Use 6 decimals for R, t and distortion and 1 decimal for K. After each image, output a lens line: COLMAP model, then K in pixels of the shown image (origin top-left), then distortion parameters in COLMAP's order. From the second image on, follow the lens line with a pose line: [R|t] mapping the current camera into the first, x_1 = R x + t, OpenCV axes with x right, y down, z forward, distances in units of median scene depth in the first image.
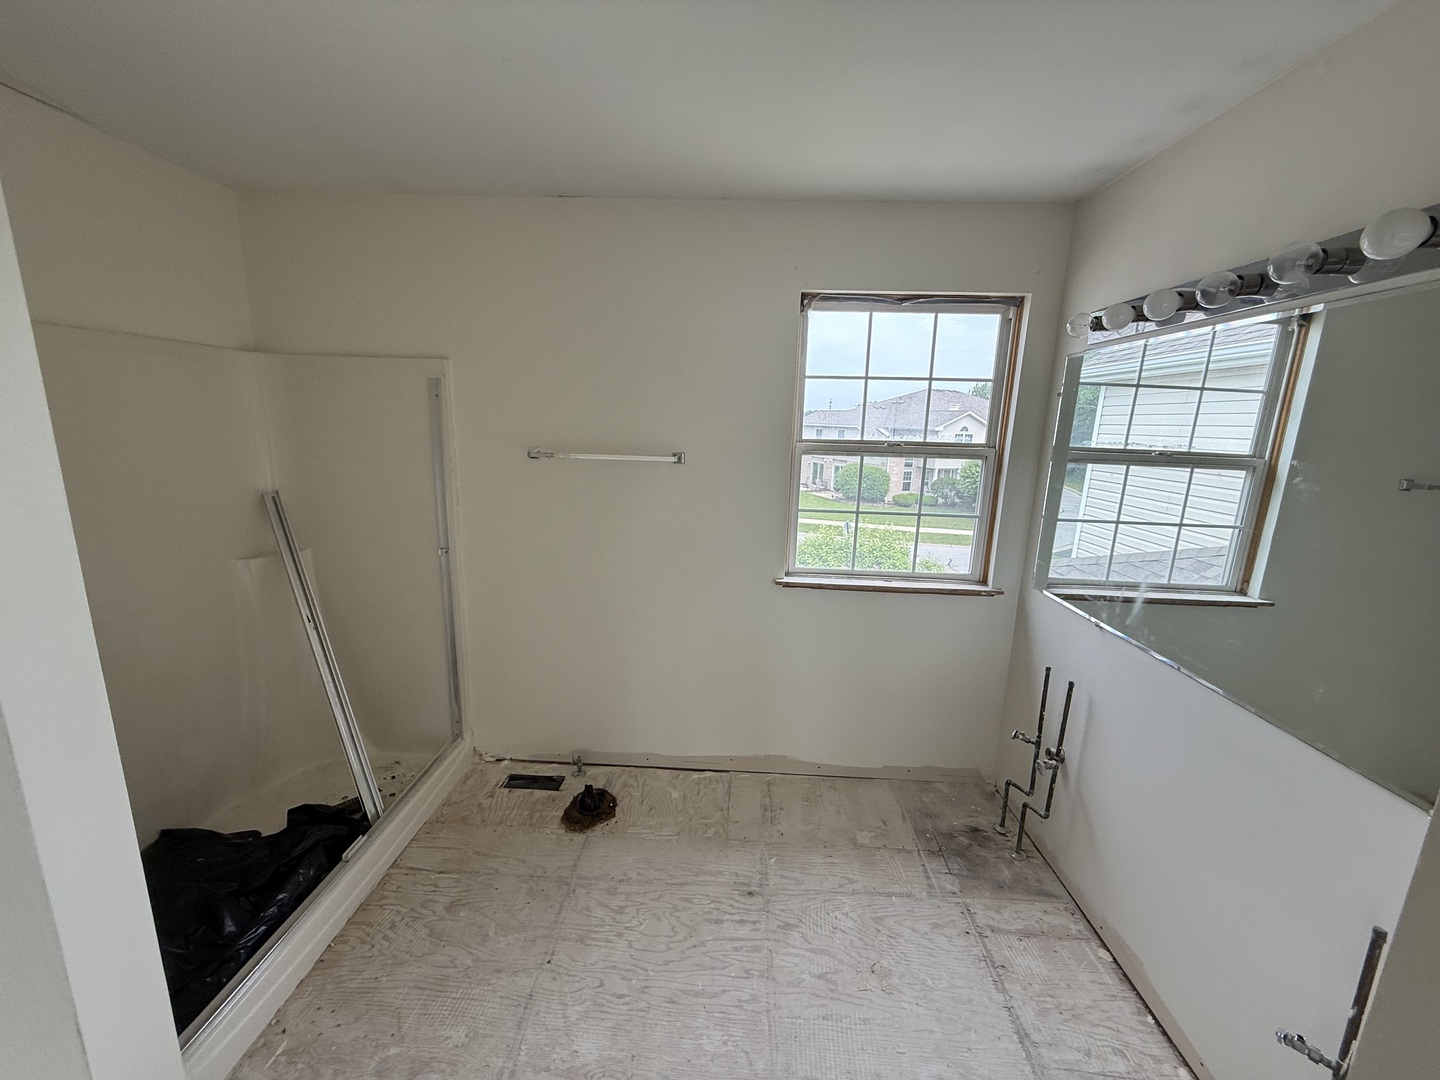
lens RADIAL K [[574.1, 0, 718.2], [0, 574.1, 541.0], [0, 0, 1]] dist [-0.000743, 0.000695]
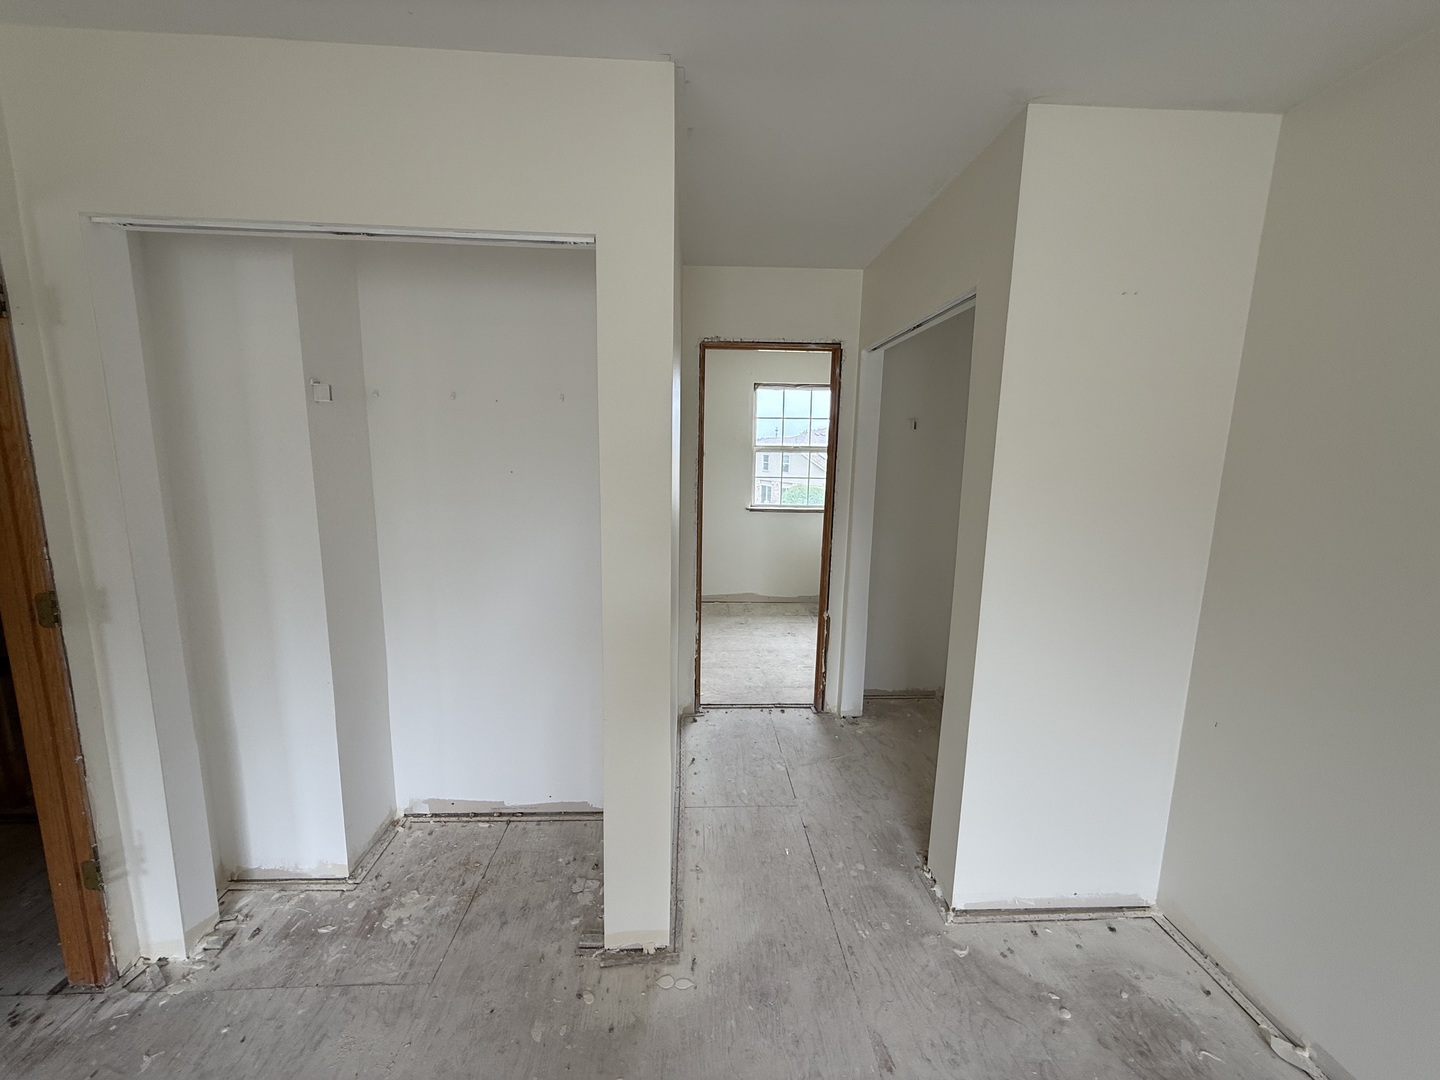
lens RADIAL K [[574.1, 0, 718.1], [0, 574.1, 544.9], [0, 0, 1]] dist [-0.000743, 0.000695]
pose [[0.996078, -0.024676, 0.084974, -0.208276], [0.028186, 0.998788, -0.040350, 0.307172], [-0.083876, 0.042587, 0.995566, -1.240807]]
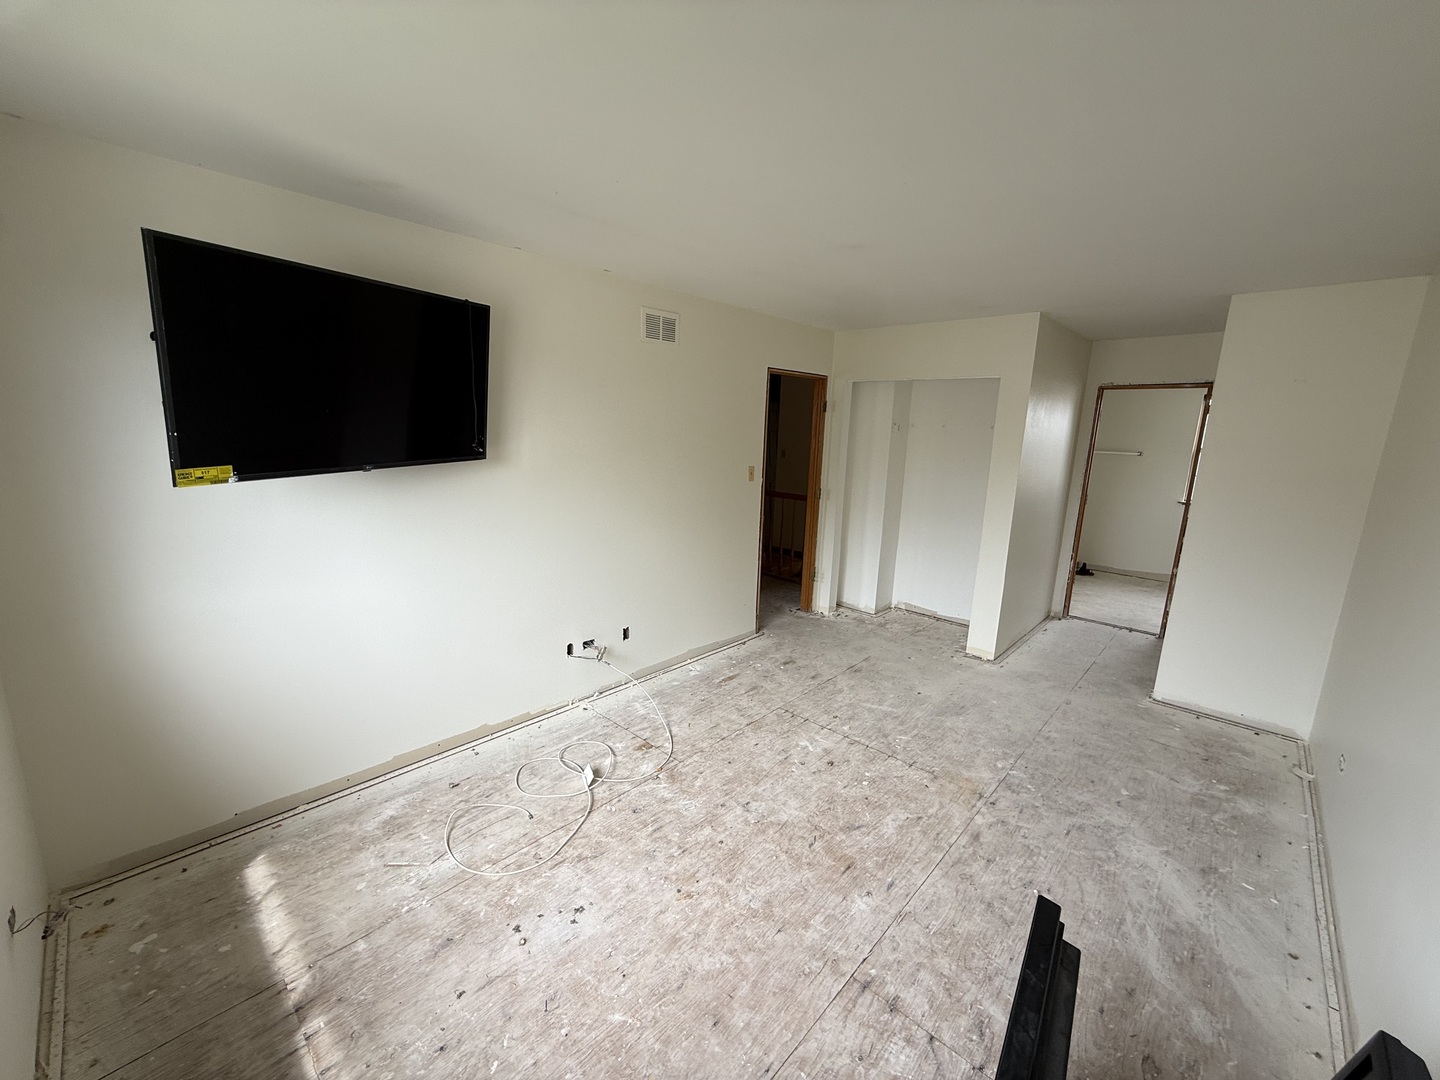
lens RADIAL K [[574.1, 0, 715.9], [0, 574.1, 541.1], [0, 0, 1]] dist [-0.000743, 0.000695]
pose [[0.754113, 0.123335, -0.645059, 0.546519], [-0.143643, 0.989402, 0.021247, 0.658353], [0.640843, 0.076635, 0.763837, -3.251508]]
